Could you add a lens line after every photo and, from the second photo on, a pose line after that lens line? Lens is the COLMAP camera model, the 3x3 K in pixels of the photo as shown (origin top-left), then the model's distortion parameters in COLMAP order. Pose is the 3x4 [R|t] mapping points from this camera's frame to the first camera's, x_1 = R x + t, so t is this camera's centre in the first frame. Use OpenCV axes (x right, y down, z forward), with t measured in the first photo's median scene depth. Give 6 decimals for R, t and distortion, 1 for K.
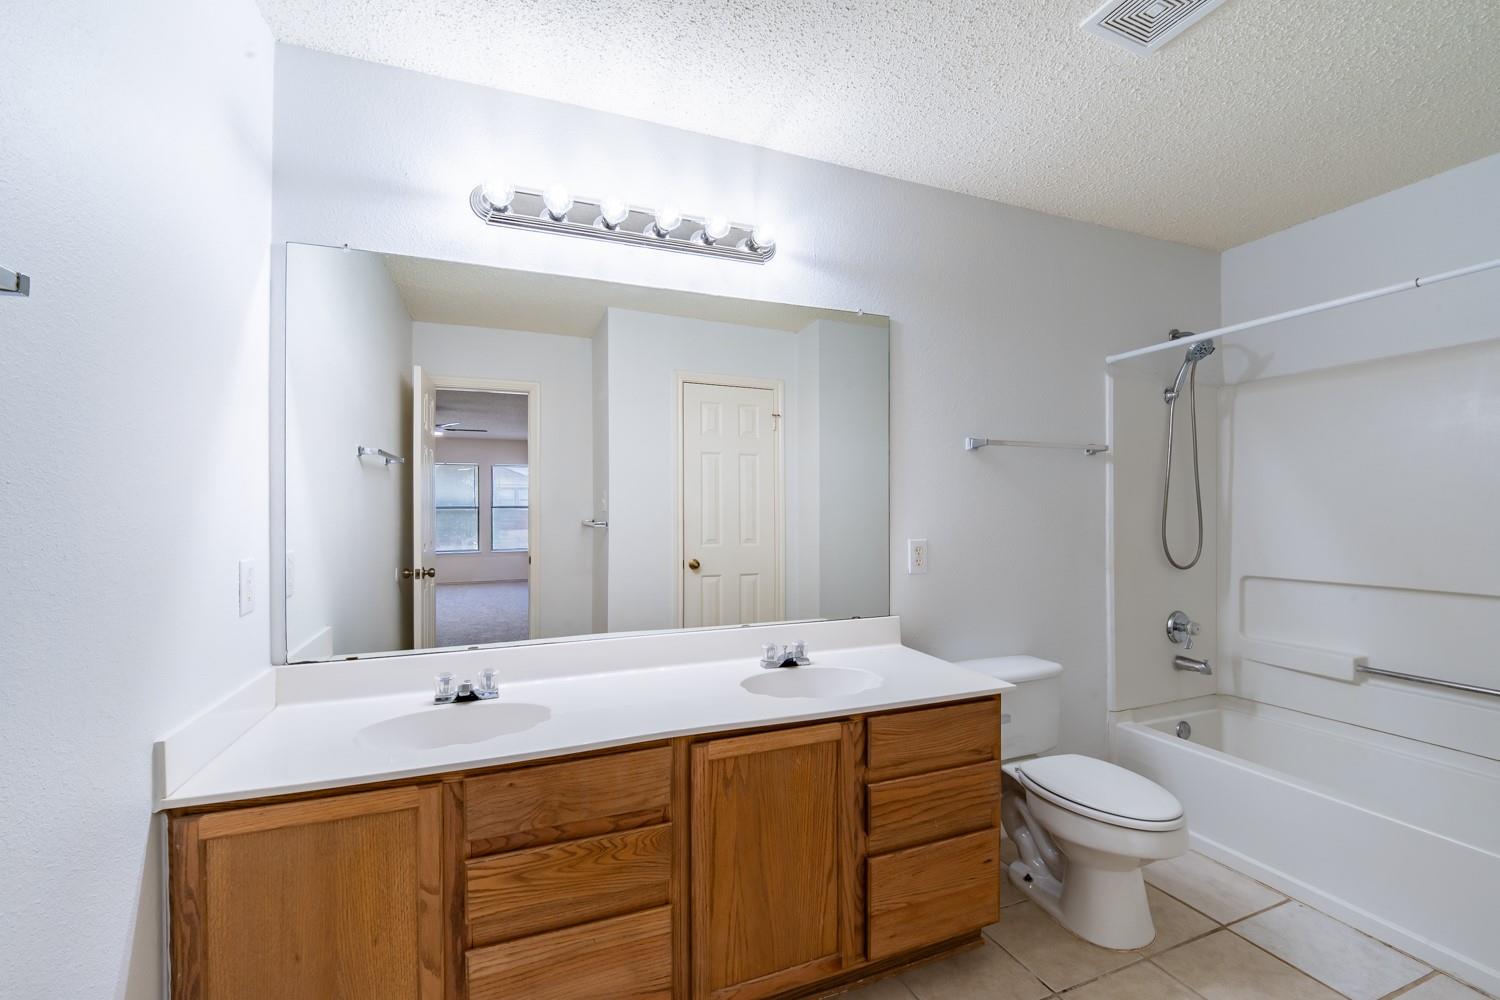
lens RADIAL K [[620.9, 0, 749.6], [0, 620.9, 504.6], [0, 0, 1]] dist [0.001064, -0.007149]
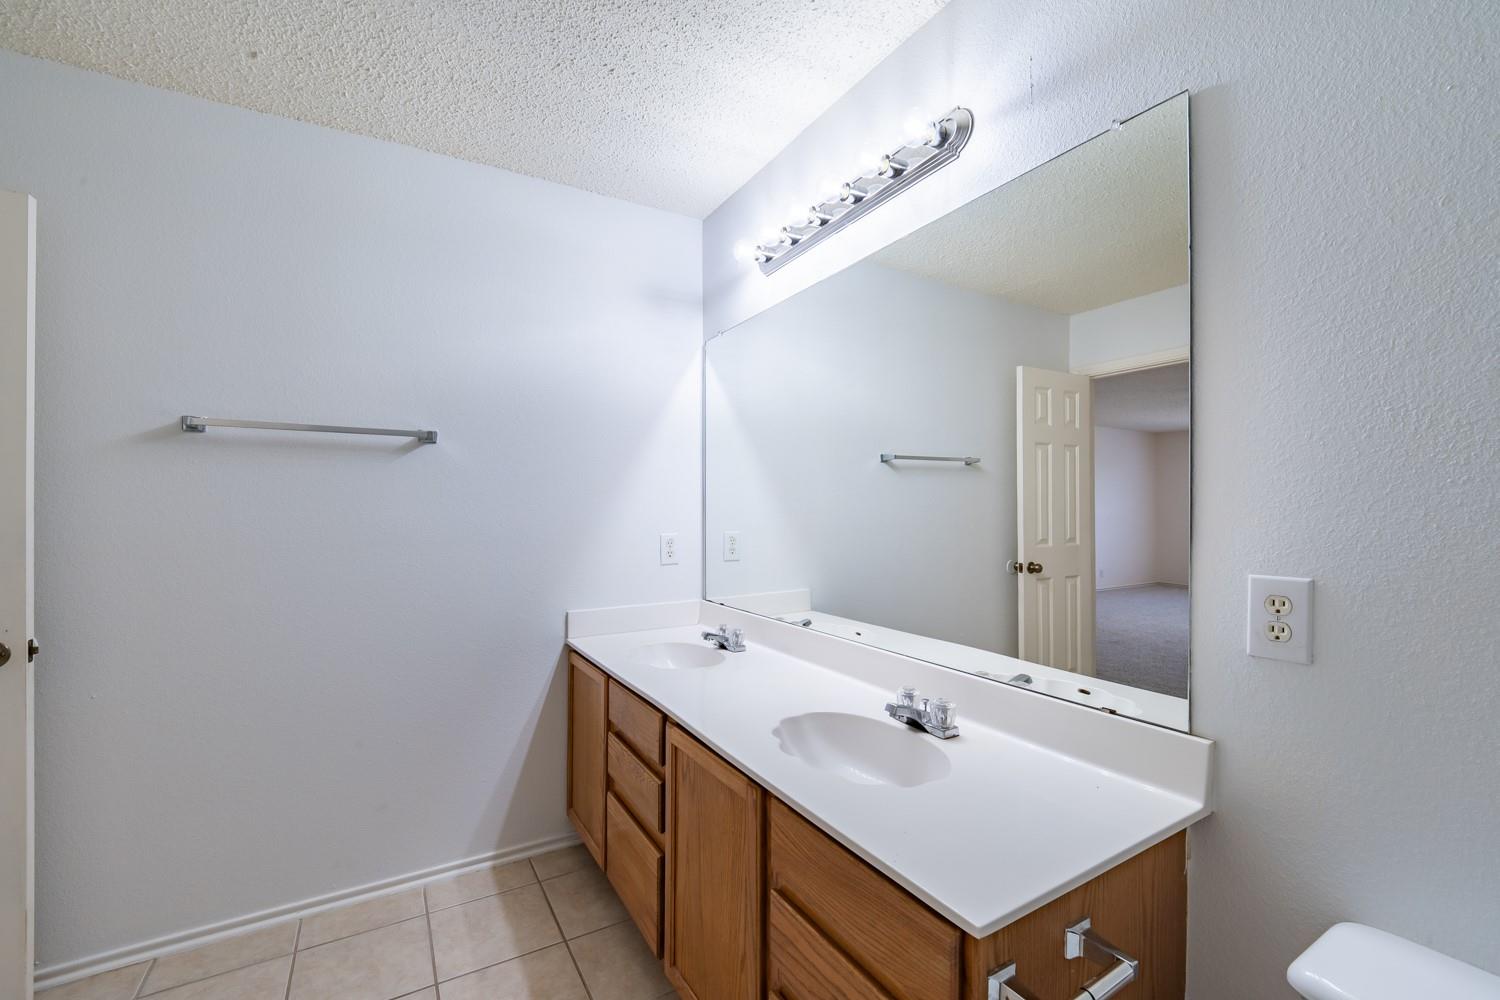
lens RADIAL K [[620.9, 0, 752.5], [0, 620.9, 503.4], [0, 0, 1]] dist [0.001064, -0.007149]
pose [[0.167543, -0.005651, -0.985849, 0.671127], [0.011732, 0.999924, -0.003738, 0.005022], [0.985795, -0.010940, 0.167596, 0.643318]]
